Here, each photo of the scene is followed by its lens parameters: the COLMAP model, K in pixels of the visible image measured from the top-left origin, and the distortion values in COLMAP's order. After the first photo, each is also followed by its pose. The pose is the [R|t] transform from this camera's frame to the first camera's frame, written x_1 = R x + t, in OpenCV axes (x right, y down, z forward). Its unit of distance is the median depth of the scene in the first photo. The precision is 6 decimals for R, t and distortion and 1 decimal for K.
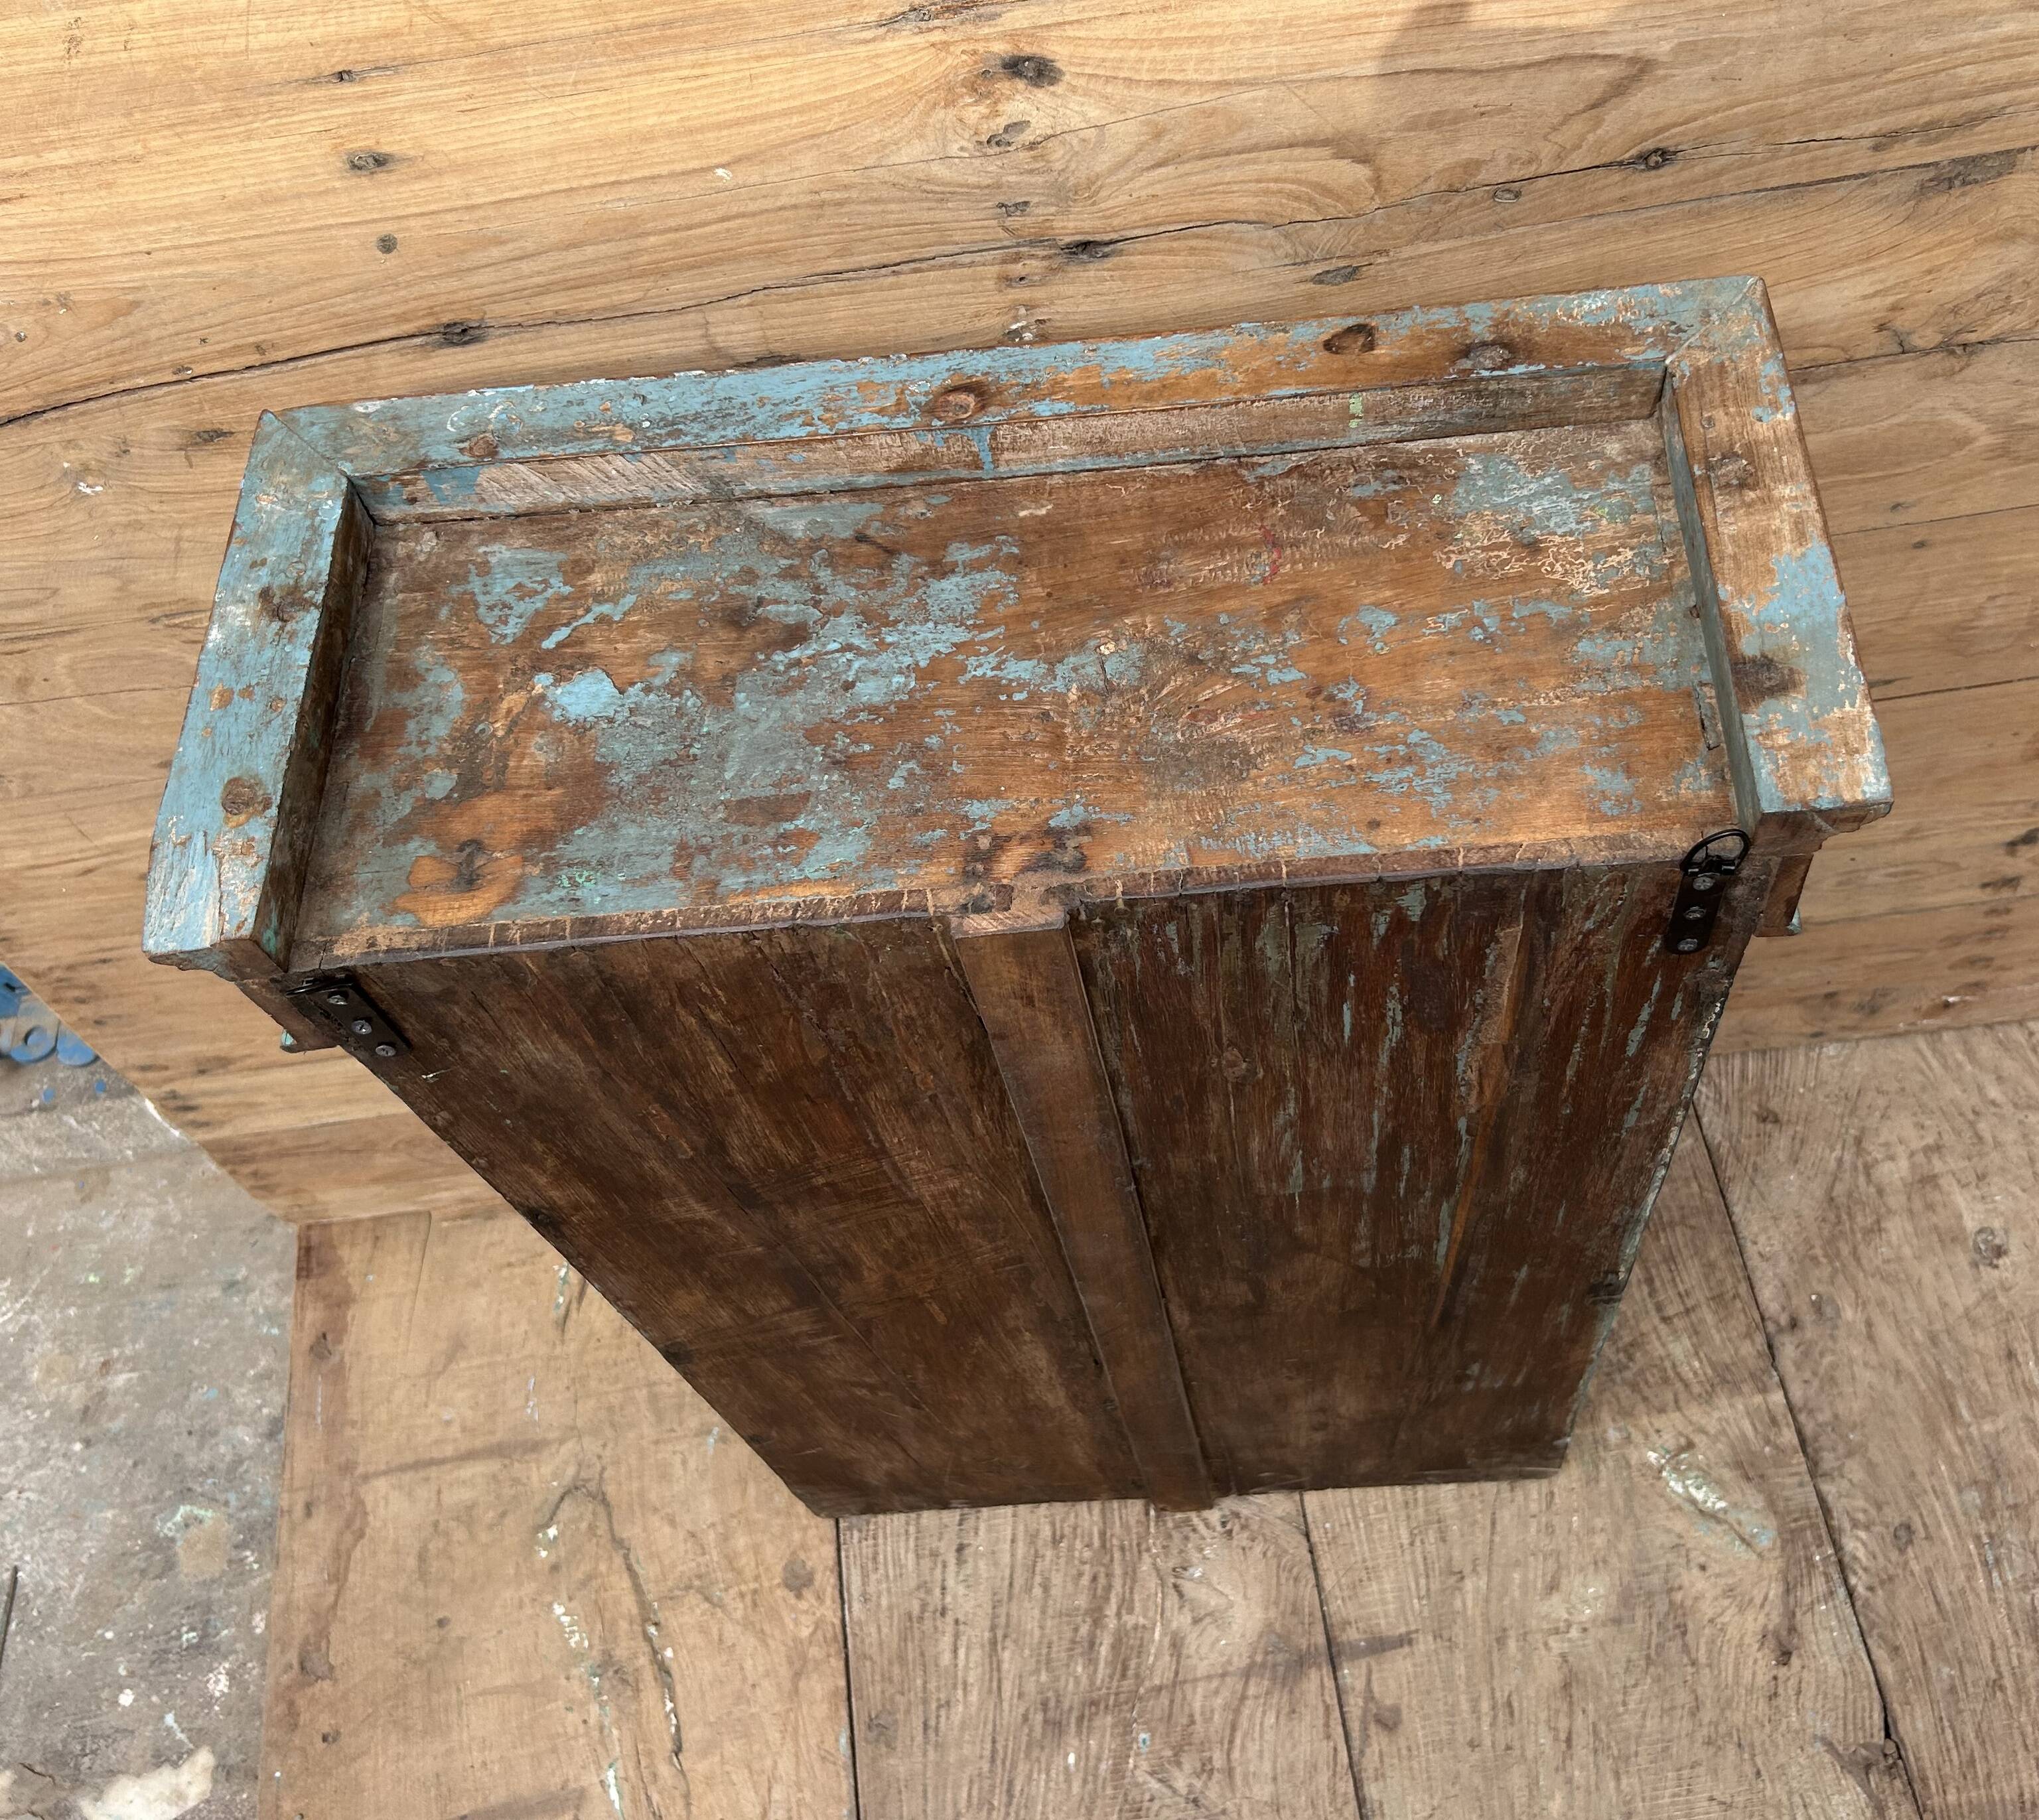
lens RADIAL K [[2056.9, 0, 1140.8], [0, 2056.9, 839.7], [0, 0, 1]] dist [0.008875, 0.000000]
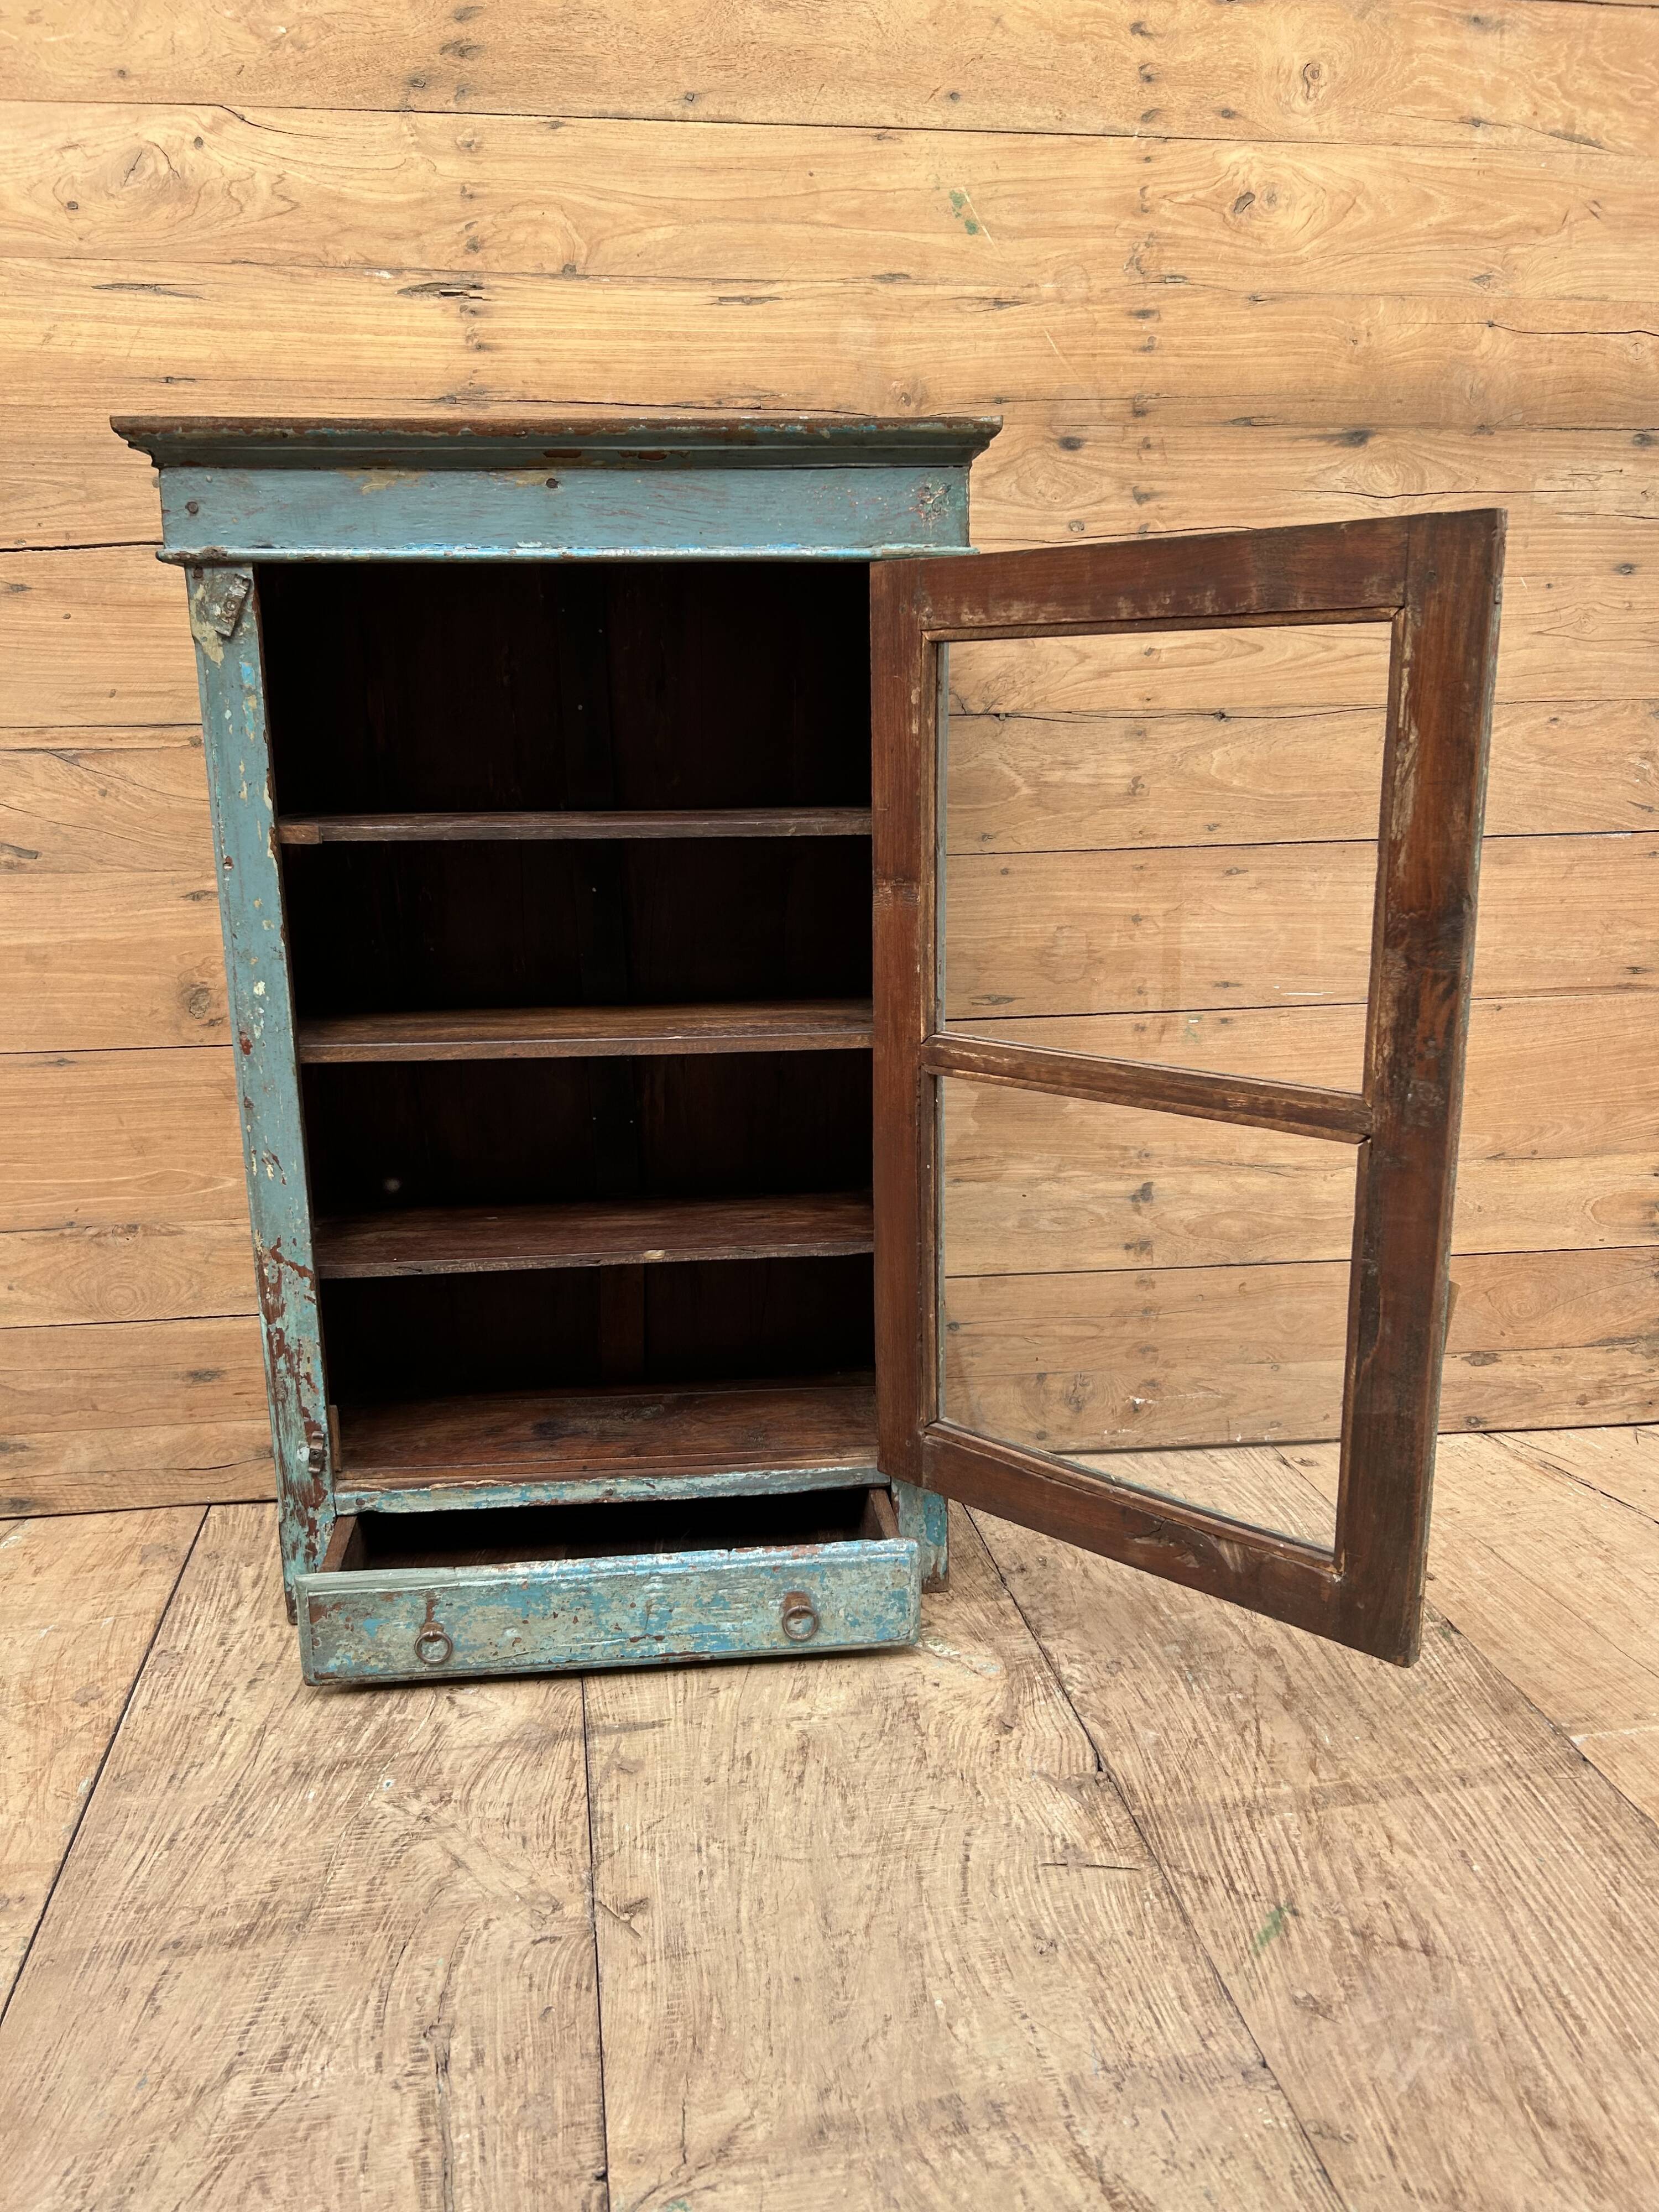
lens RADIAL K [[1699.8, 0, 834.1], [0, 1699.8, 1117.9], [0, 0, 1]] dist [0.027247, -0.037413]
pose [[0.996156, 0.077097, 0.041583, 0.157834], [-0.023284, 0.690688, -0.722778, 0.801120], [-0.084445, 0.719032, 0.689828, 0.163085]]
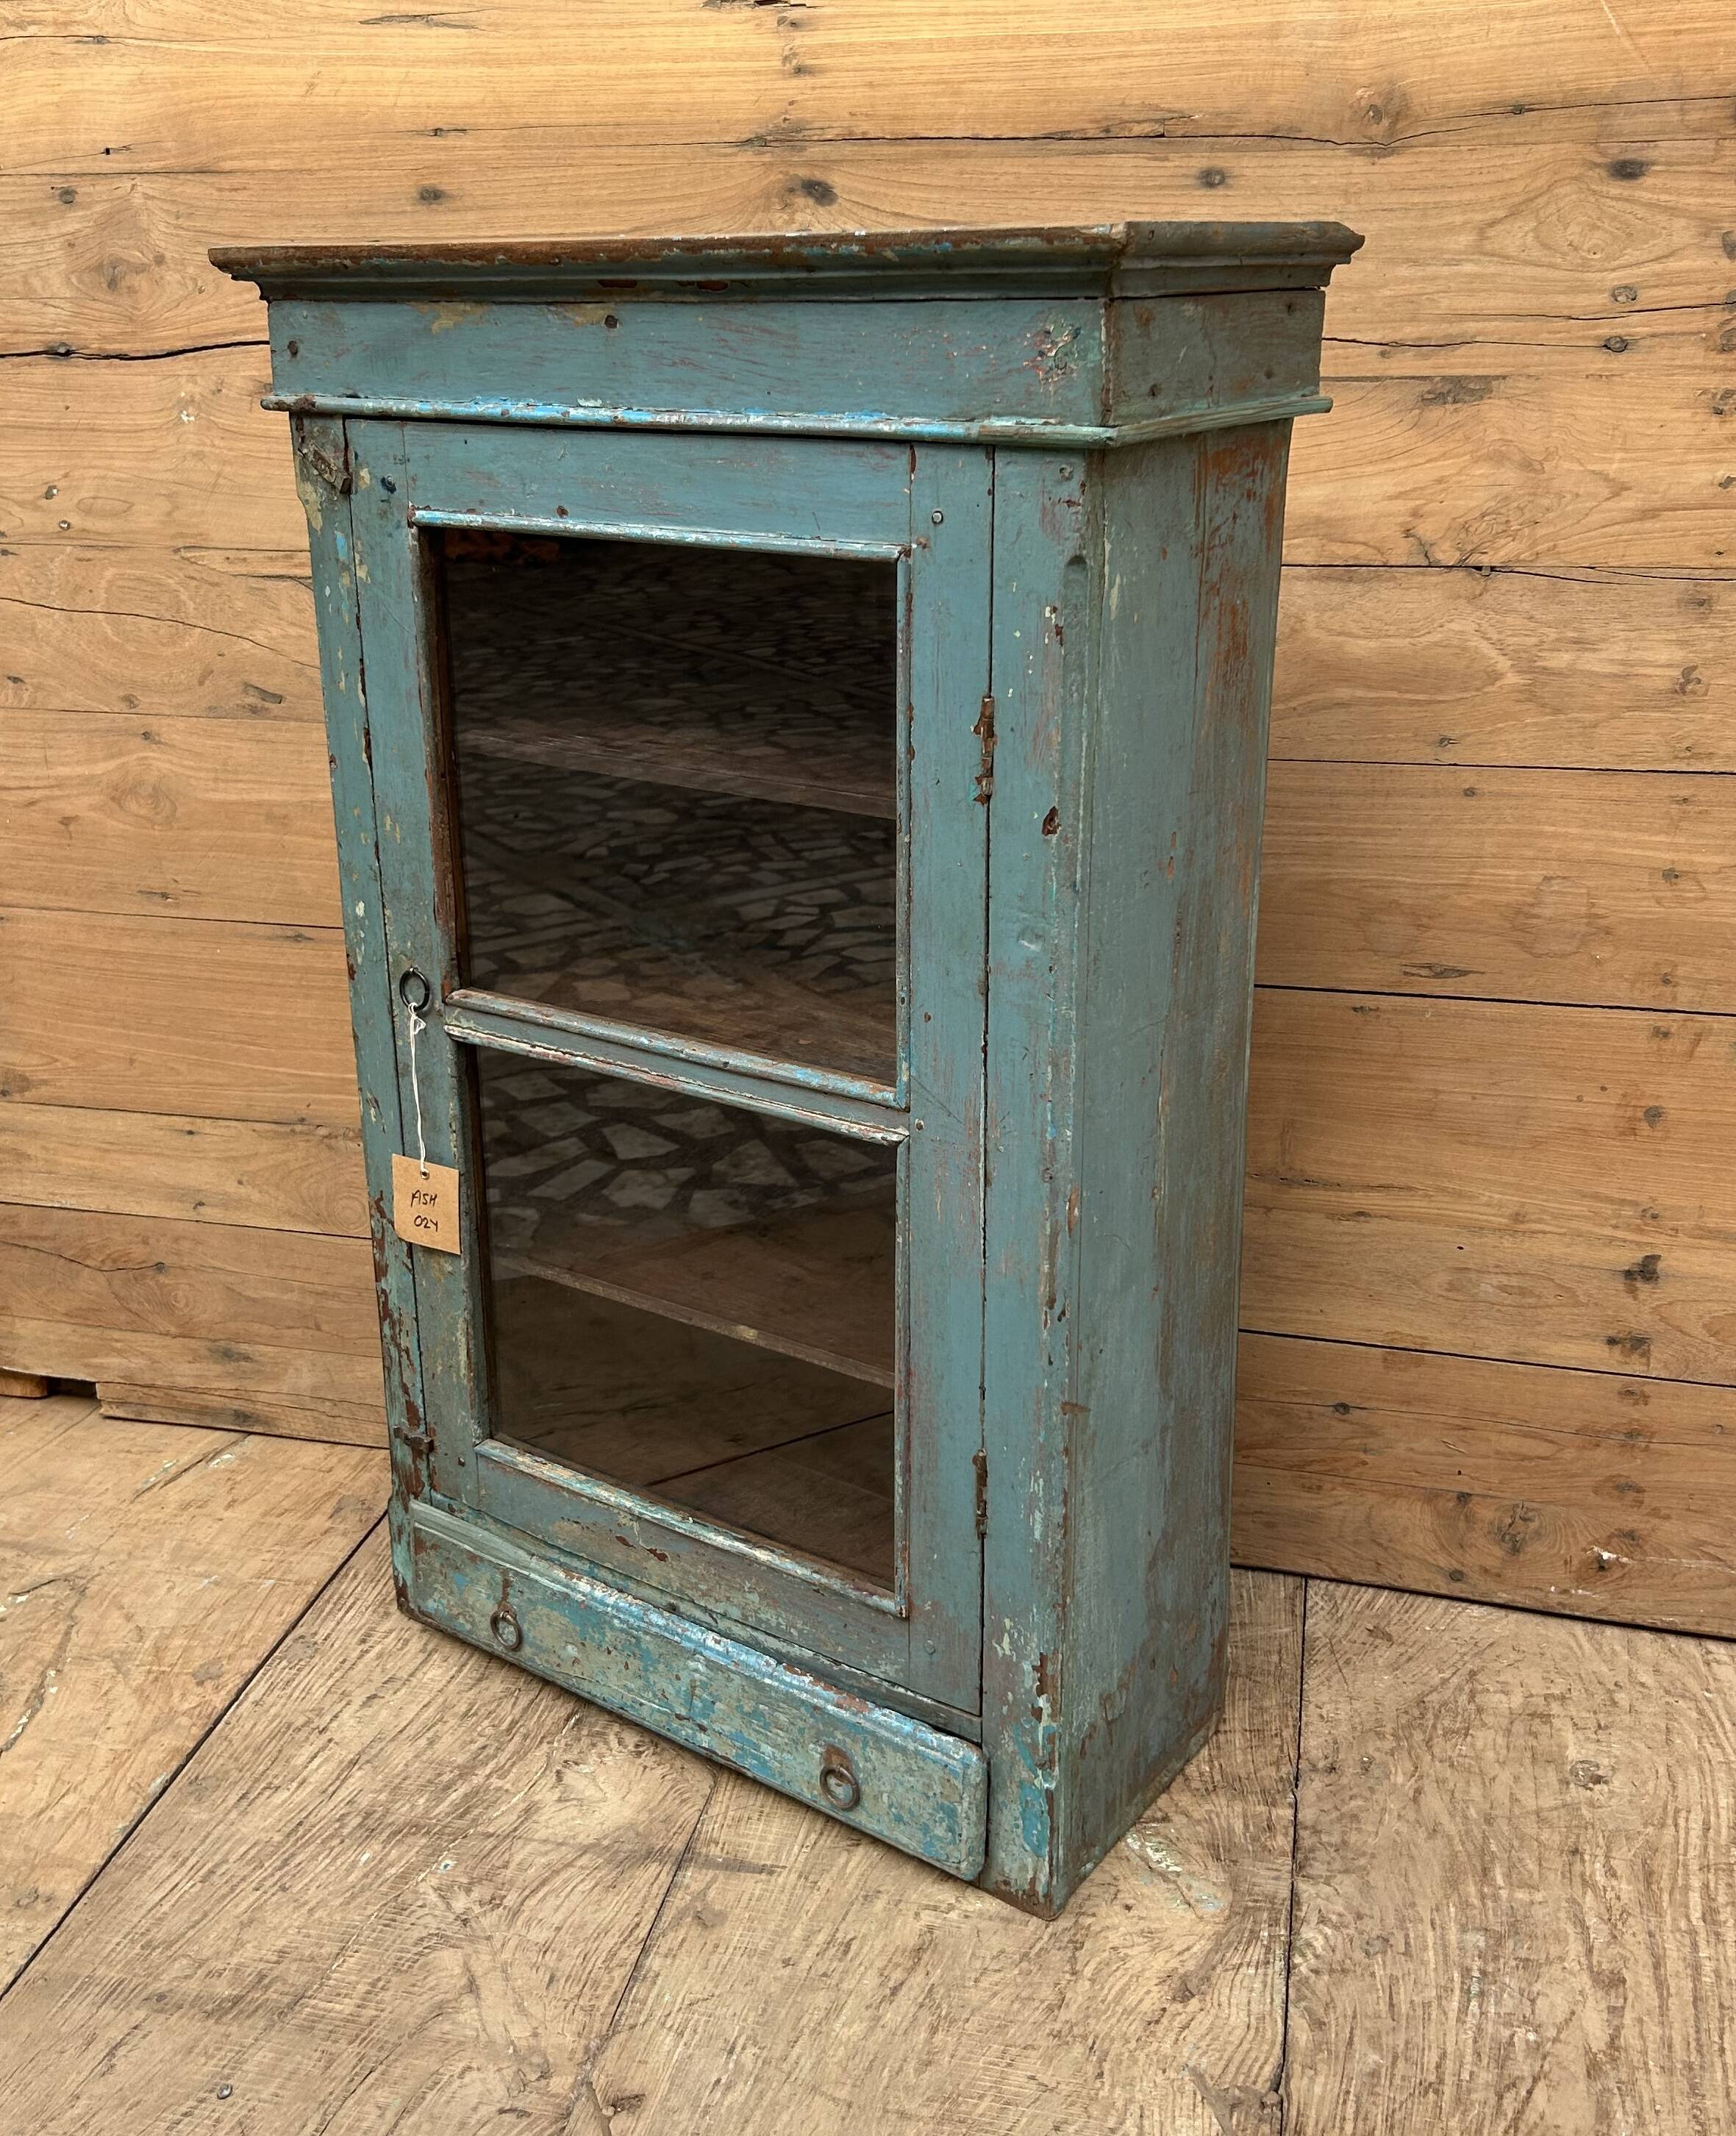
lens RADIAL K [[2294.2, 0, 820.2], [0, 2294.2, 1050.1], [0, 0, 1]] dist [0.012120, 0.000000]
pose [[0.926300, 0.195540, -0.322074, 0.389183], [-0.356823, 0.729796, -0.583160, 0.686849], [0.121017, 0.655104, 0.745783, 0.063753]]
